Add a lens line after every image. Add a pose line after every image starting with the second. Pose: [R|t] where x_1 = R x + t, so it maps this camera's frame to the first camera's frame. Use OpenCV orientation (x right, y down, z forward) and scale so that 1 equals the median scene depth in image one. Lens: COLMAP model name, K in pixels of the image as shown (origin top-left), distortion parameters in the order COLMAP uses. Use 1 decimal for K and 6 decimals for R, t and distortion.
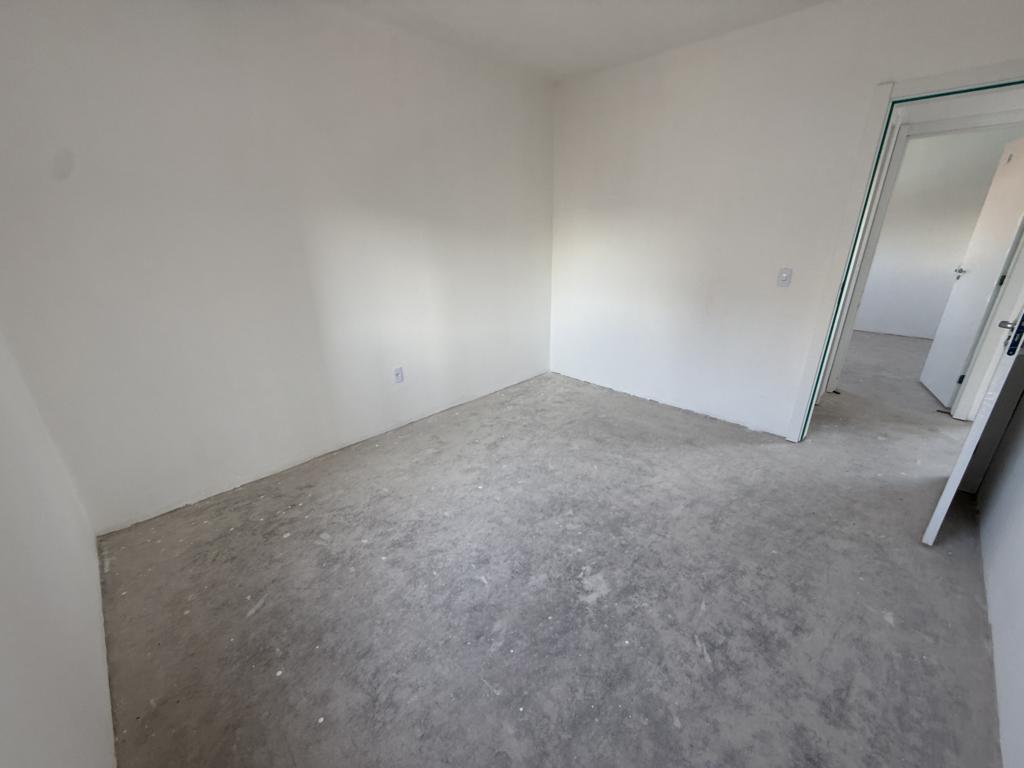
lens RADIAL K [[407.3, 0, 510.8], [0, 407.3, 387.2], [0, 0, 1]] dist [0.000617, -0.000705]
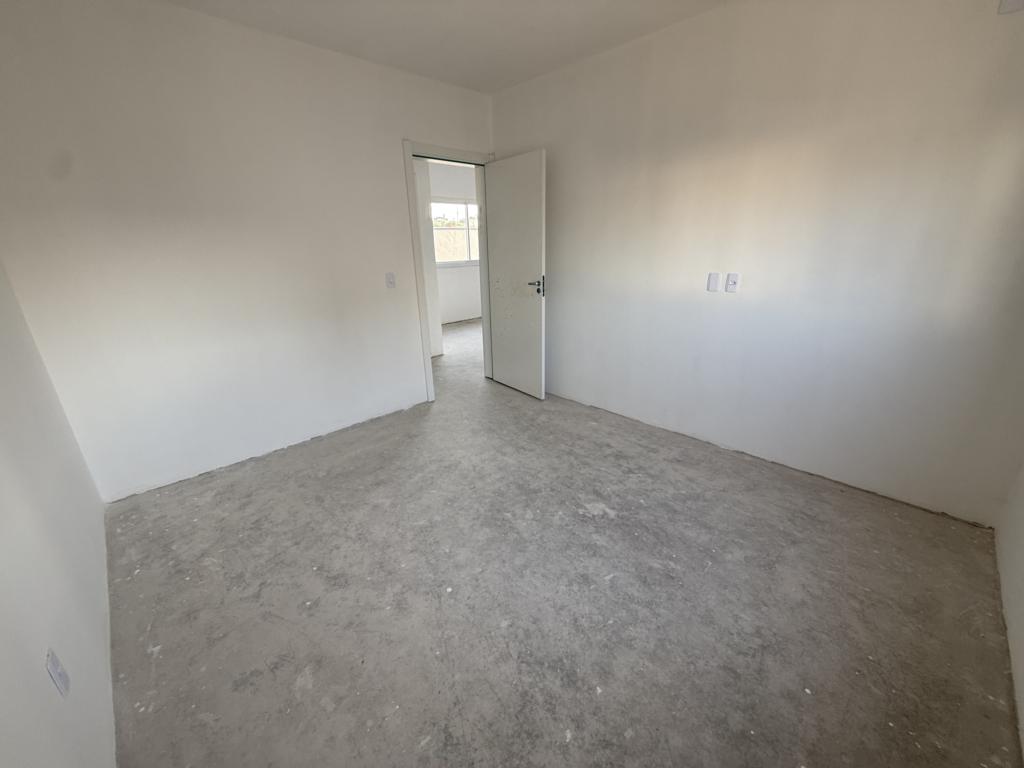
lens RADIAL K [[407.3, 0, 510.8], [0, 407.3, 387.2], [0, 0, 1]] dist [0.000617, -0.000705]
pose [[0.016509, -0.327662, 0.944651, -0.857193], [0.378243, 0.876615, 0.297453, -0.323456], [-0.925559, 0.352397, 0.138408, 0.914315]]
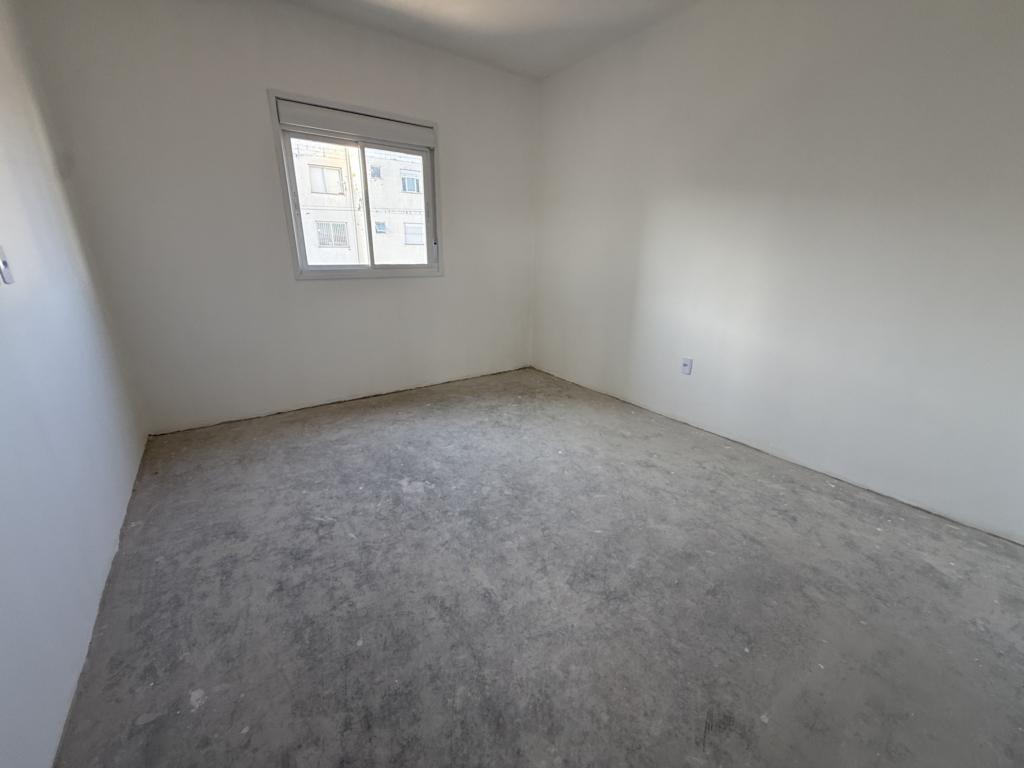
lens RADIAL K [[407.3, 0, 510.8], [0, 407.3, 387.2], [0, 0, 1]] dist [0.000617, -0.000705]
pose [[-0.169154, 0.318951, -0.932554, 1.166668], [-0.362015, 0.859943, 0.359782, -0.304333], [0.916696, 0.398457, -0.029998, 1.151489]]
